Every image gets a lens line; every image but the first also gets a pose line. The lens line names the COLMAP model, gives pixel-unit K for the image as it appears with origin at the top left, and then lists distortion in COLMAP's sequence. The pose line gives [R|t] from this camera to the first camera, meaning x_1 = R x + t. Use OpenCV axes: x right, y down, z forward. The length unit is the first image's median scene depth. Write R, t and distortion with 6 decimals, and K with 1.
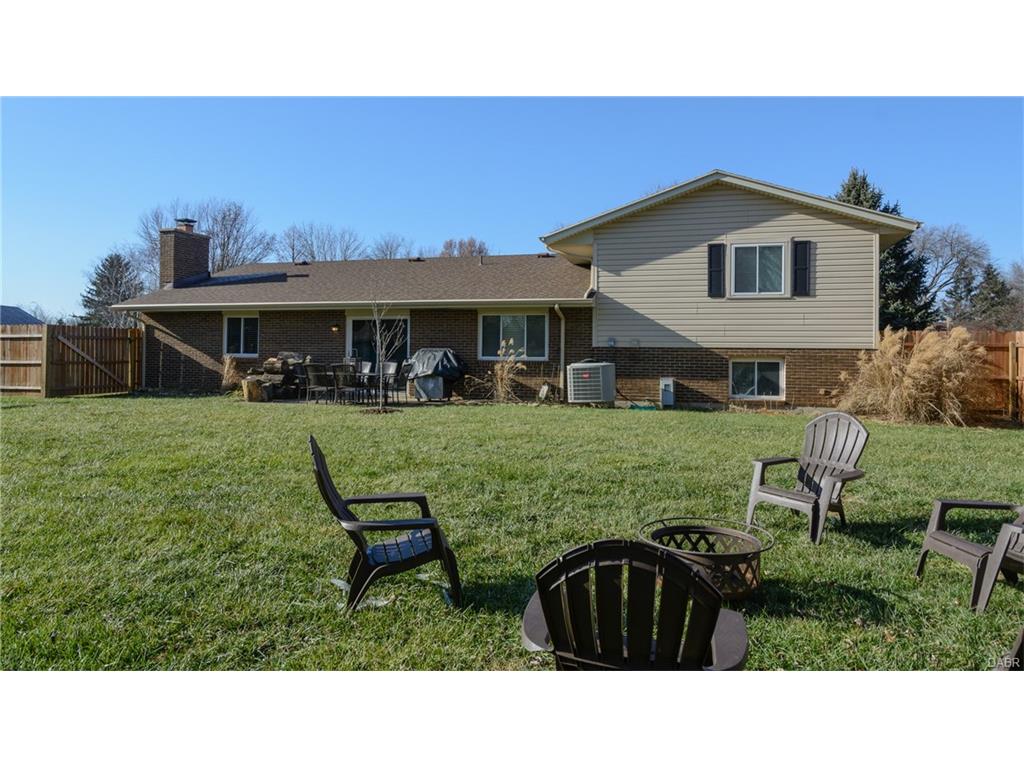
lens RADIAL K [[688.8, 0, 498.7], [0, 688.8, 345.3], [0, 0, 1]] dist [-0.005891, 0.006424]
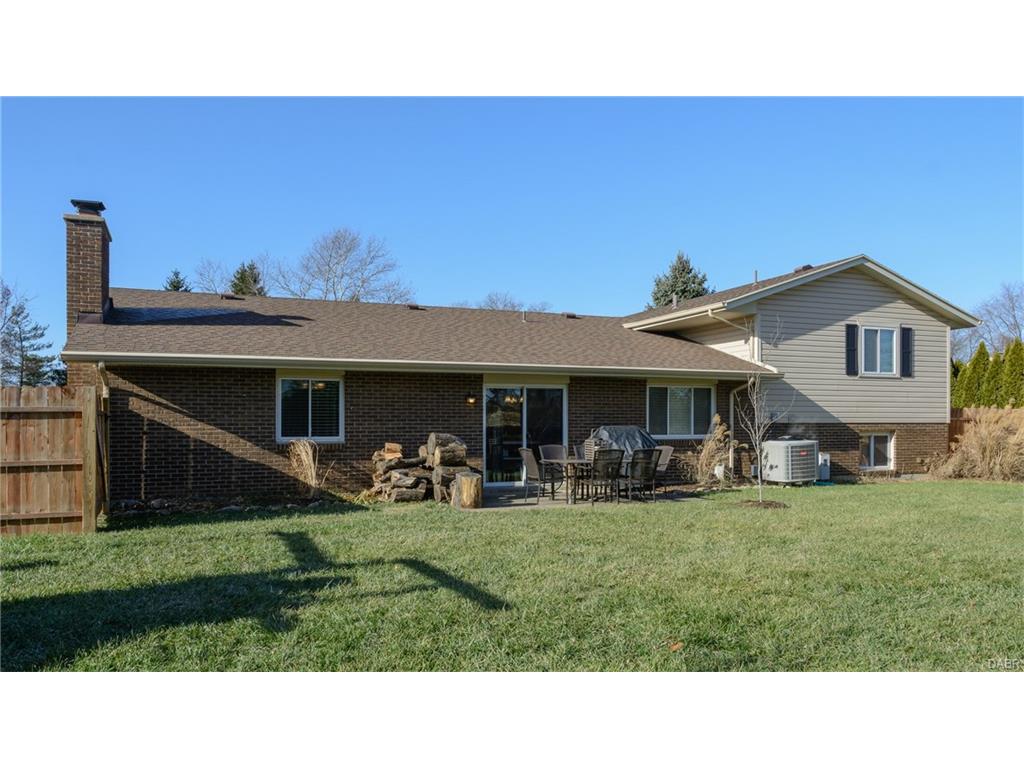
lens RADIAL K [[786.1, 0, 515.0], [0, 786.1, 432.5], [0, 0, 1]] dist [-0.000242, 0.005463]
pose [[0.783064, -0.015651, 0.621744, -0.799872], [0.001379, 0.999725, 0.023429, -0.010156], [-0.621939, -0.017490, 0.782870, 0.358106]]
